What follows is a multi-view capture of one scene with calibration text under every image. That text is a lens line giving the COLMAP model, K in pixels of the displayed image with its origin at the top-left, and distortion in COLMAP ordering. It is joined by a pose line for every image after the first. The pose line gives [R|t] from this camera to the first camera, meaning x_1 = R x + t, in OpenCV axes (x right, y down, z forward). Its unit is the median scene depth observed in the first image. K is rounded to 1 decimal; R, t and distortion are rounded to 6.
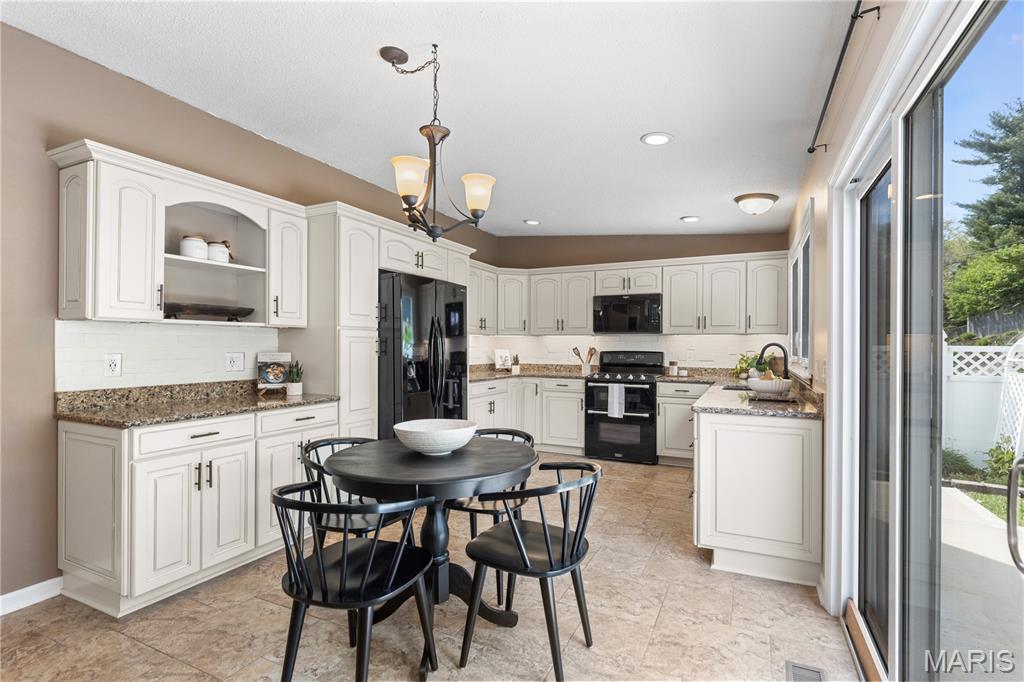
lens RADIAL K [[495.1, 0, 510.3], [0, 495.1, 343.2], [0, 0, 1]] dist [0.014079, -0.002558]
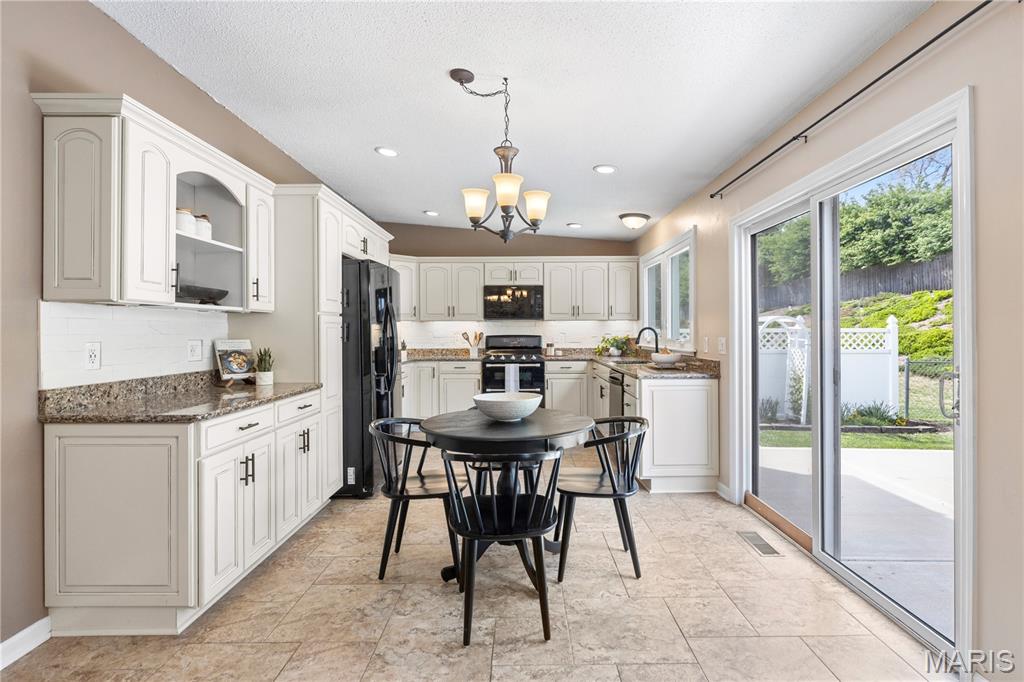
lens RADIAL K [[495.1, 0, 533.0], [0, 495.1, 326.4], [0, 0, 1]] dist [0.014079, -0.002558]
pose [[0.895535, -0.002289, 0.444985, -0.422004], [0.004581, 0.999981, -0.004077, 0.001034], [-0.444967, 0.005689, 0.895529, -0.064000]]
